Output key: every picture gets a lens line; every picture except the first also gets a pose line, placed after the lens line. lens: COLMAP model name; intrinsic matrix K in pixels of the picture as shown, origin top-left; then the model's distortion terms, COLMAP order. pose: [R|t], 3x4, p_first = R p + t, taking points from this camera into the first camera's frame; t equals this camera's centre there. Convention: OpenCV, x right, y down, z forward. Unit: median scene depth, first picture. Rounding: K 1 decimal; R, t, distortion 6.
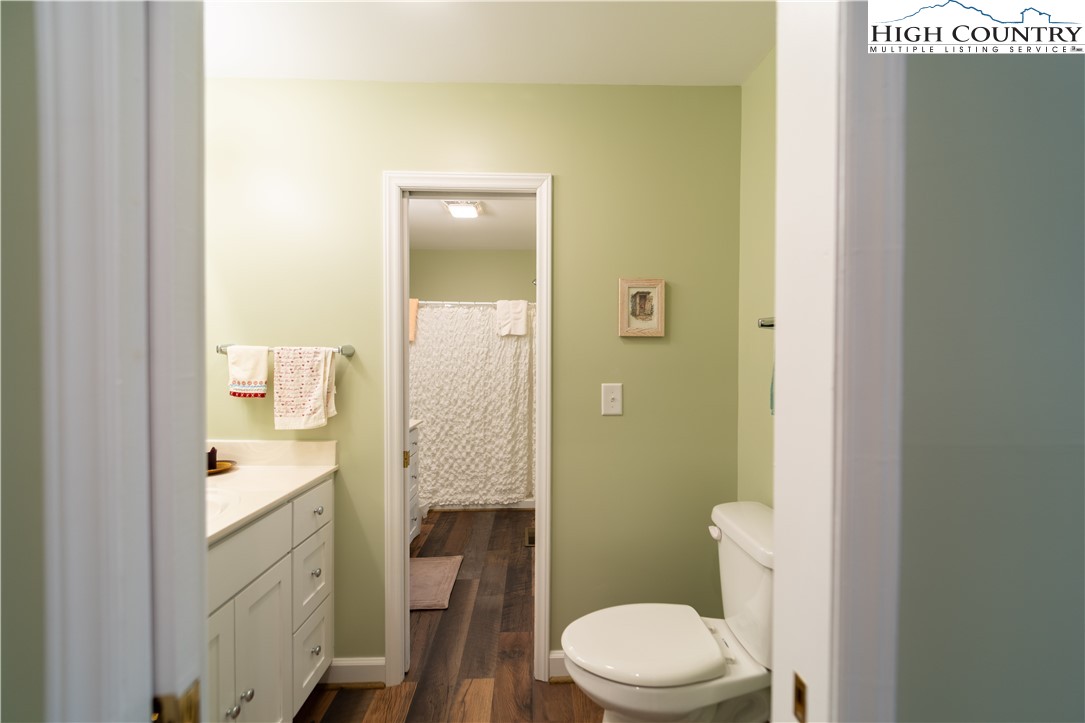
lens RADIAL K [[434.6, 0, 544.2], [0, 434.6, 363.9], [0, 0, 1]] dist [-0.000400, -0.000277]
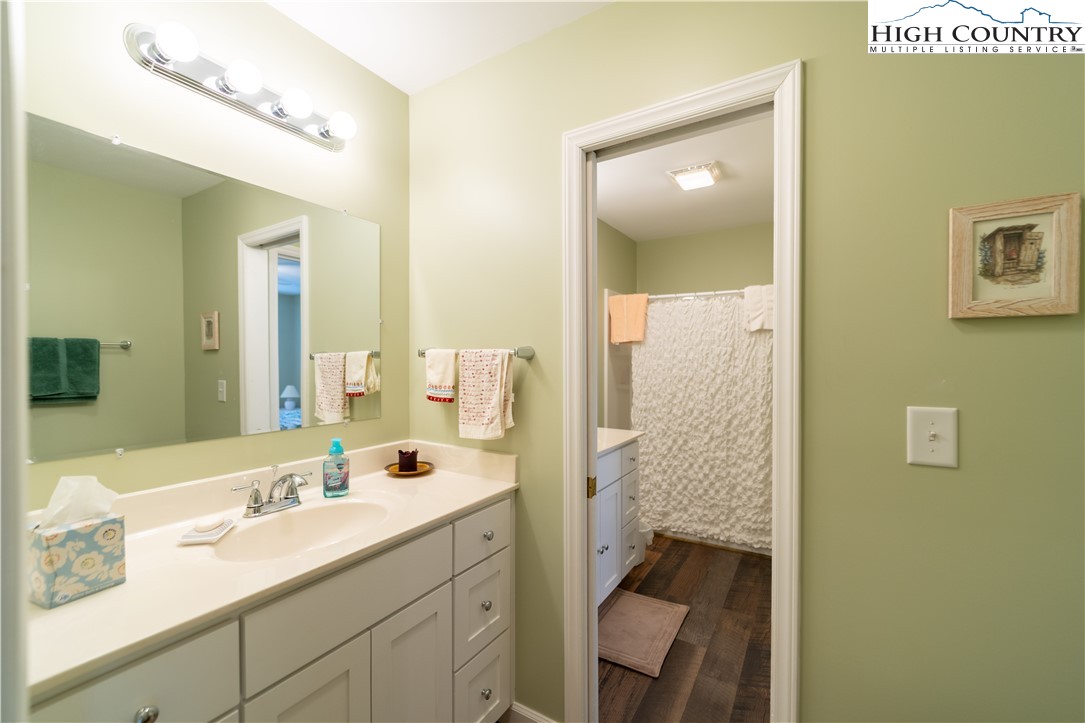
lens RADIAL K [[434.6, 0, 544.2], [0, 434.6, 363.9], [0, 0, 1]] dist [-0.000400, -0.000277]
pose [[0.832362, -0.000762, -0.554232, 0.027051], [-0.001267, 0.999994, -0.003277, -0.002629], [0.554231, 0.003429, 0.832356, 0.142997]]
